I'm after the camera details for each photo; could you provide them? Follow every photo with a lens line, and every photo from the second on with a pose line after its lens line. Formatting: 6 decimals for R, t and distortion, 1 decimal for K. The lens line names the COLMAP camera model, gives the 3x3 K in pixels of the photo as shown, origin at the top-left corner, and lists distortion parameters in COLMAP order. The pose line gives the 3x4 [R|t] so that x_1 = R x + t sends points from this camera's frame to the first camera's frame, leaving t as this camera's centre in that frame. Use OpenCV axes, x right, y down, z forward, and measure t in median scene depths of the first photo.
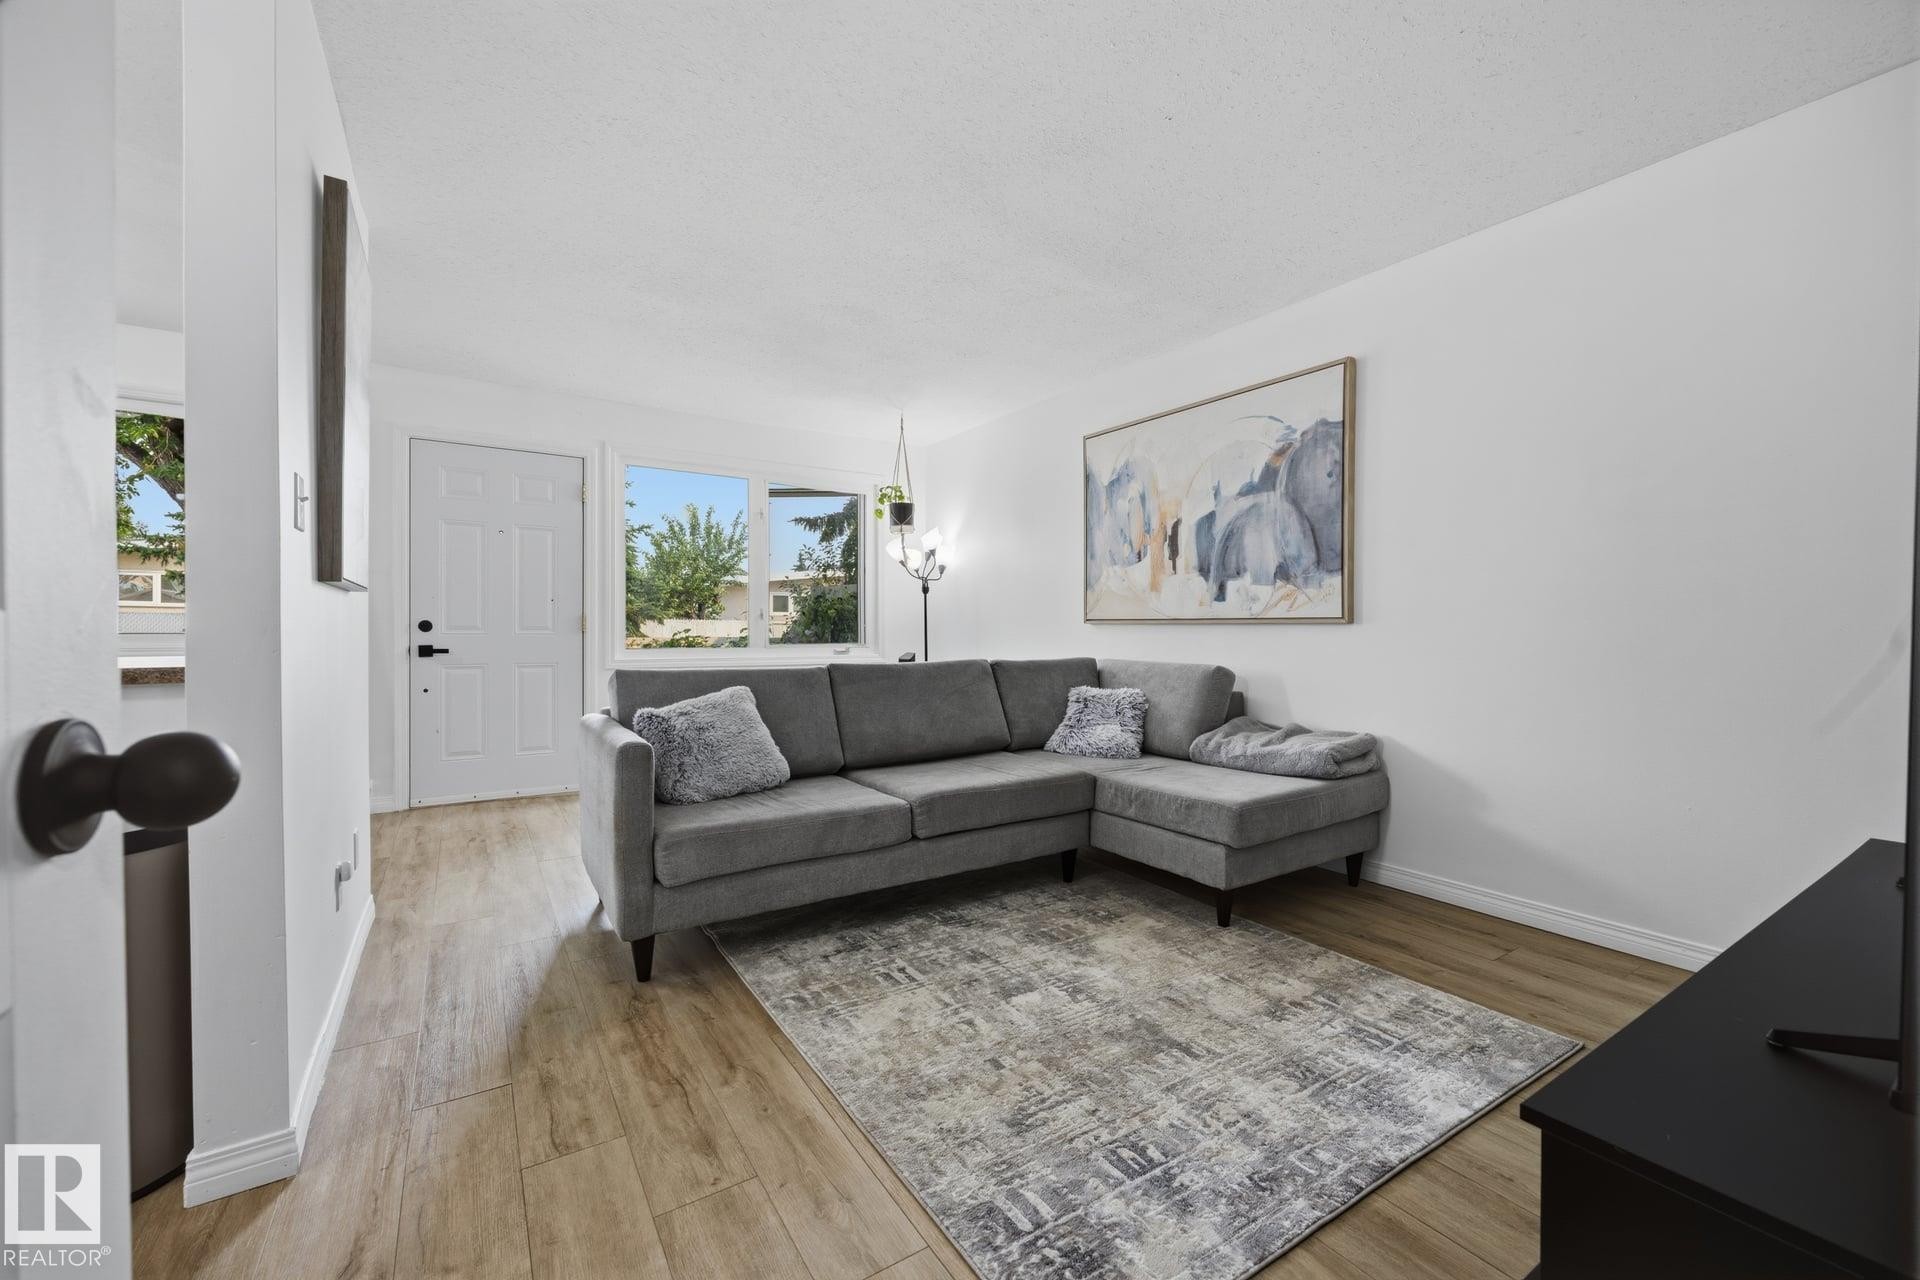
lens RADIAL K [[780.2, 0, 969.5], [0, 780.2, 636.8], [0, 0, 1]] dist [-0.006582, -0.000006]
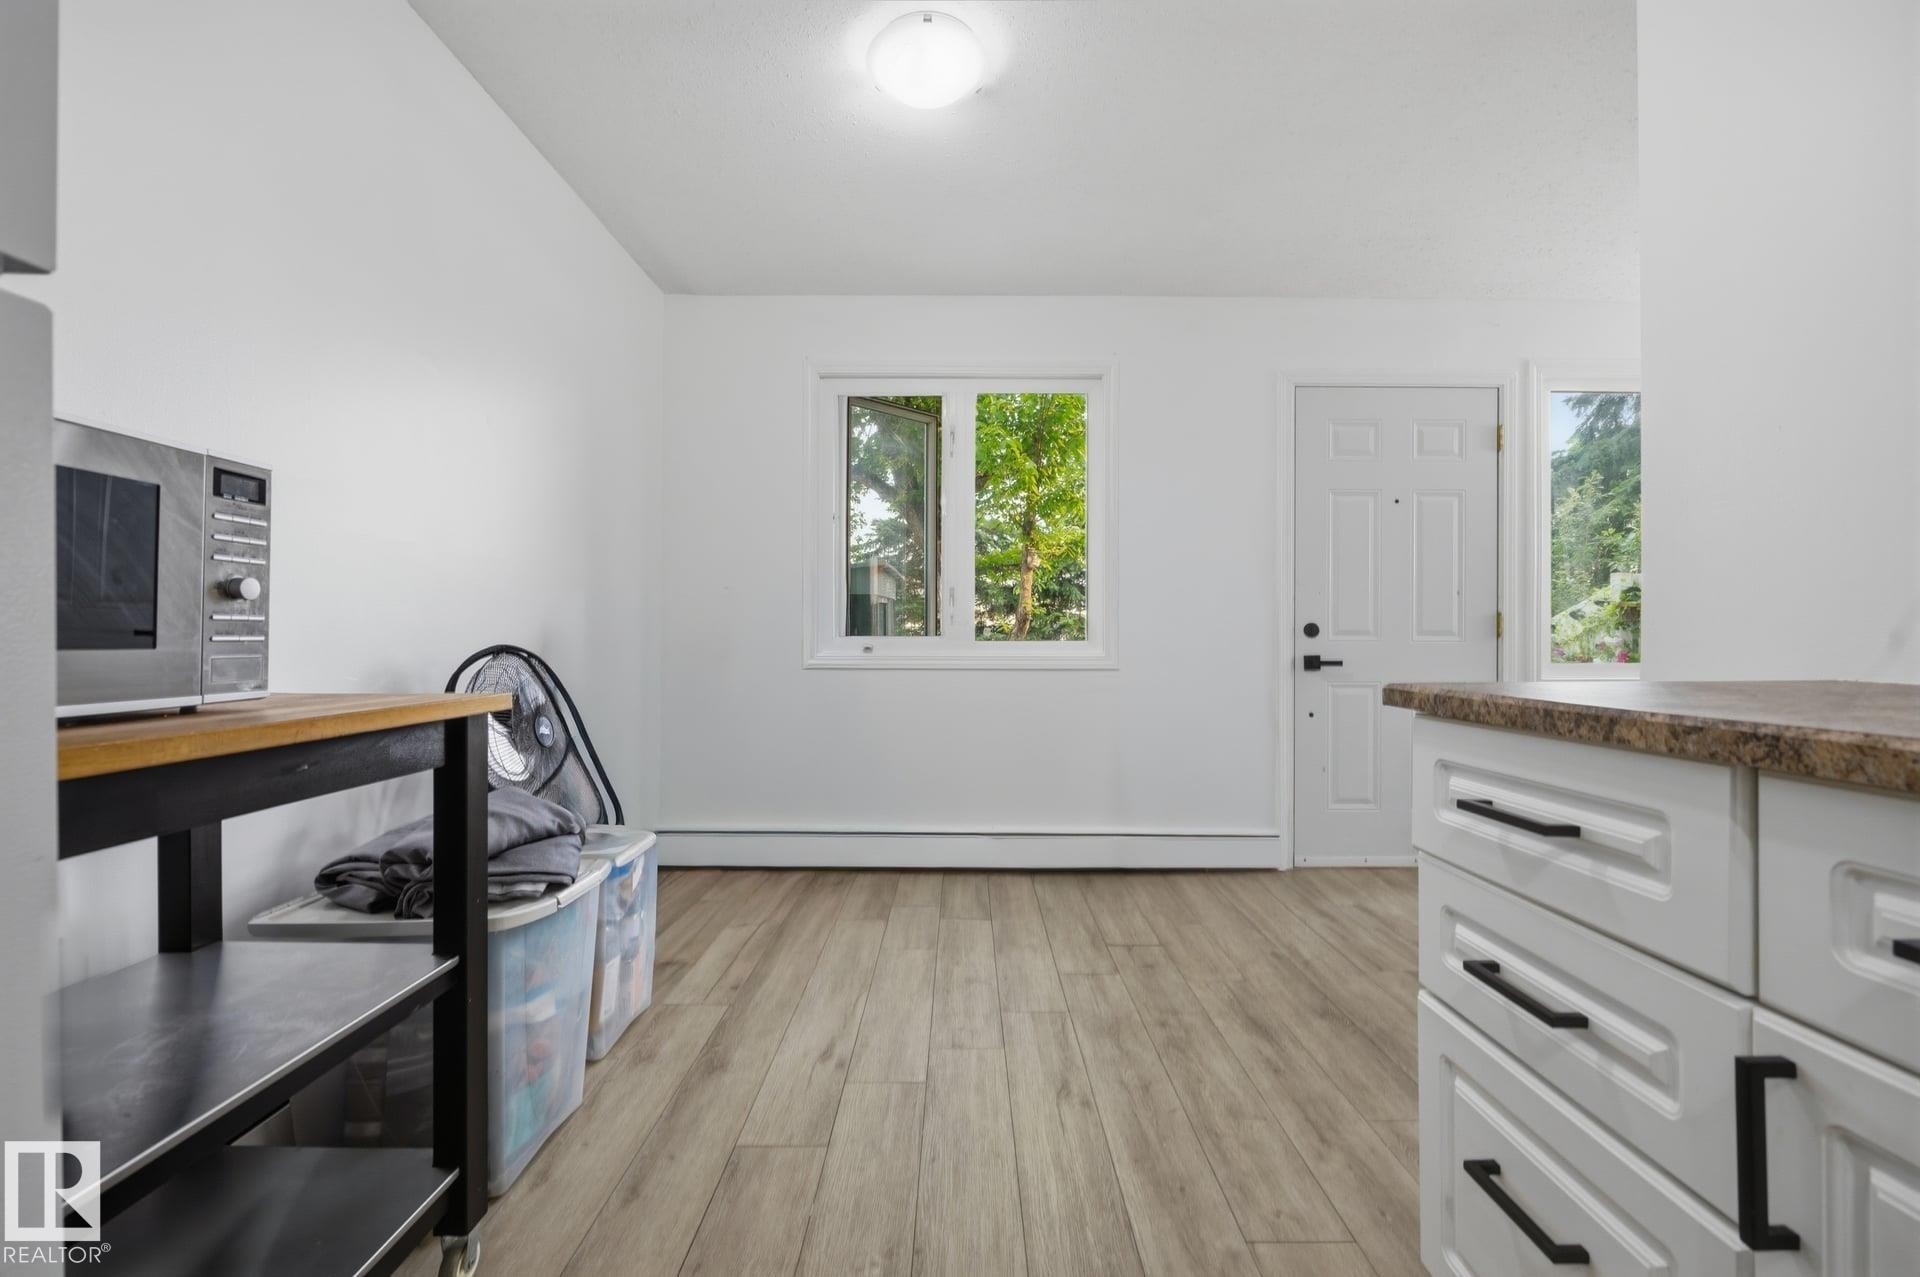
lens RADIAL K [[780.2, 0, 952.9], [0, 780.2, 642.8], [0, 0, 1]] dist [-0.006582, -0.000006]
pose [[0.833495, 0.001126, -0.552526, -0.511905], [-0.001539, 0.999999, -0.000284, -0.000672], [0.552525, 0.001087, 0.833496, 0.149954]]
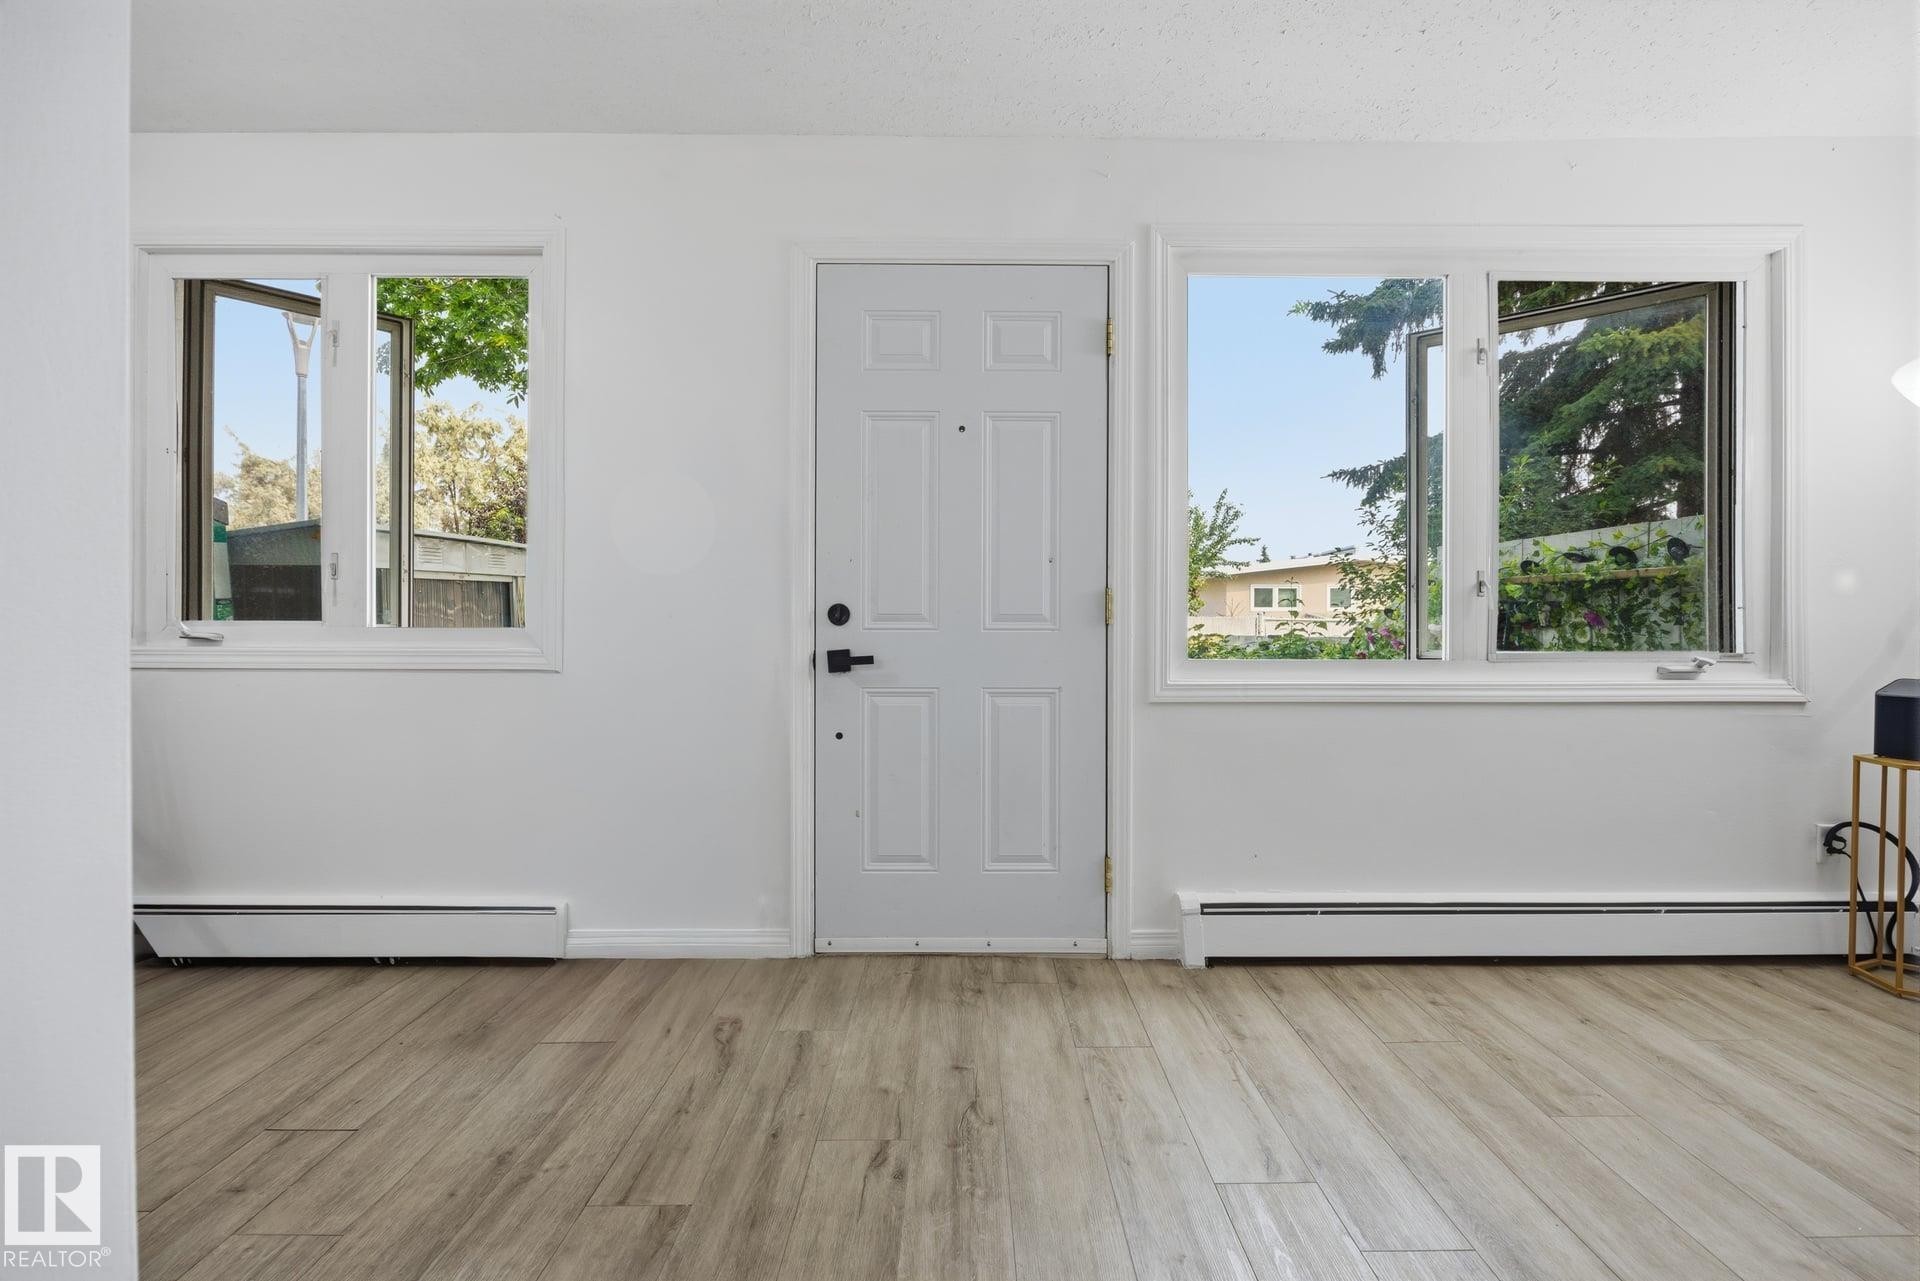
lens RADIAL K [[780.2, 0, 965.2], [0, 780.2, 635.4], [0, 0, 1]] dist [-0.006582, -0.000006]
pose [[0.839813, 0.001360, -0.542875, -0.303030], [-0.001580, 0.999999, 0.000061, 0.000639], [0.542874, 0.000807, 0.839814, 0.537781]]
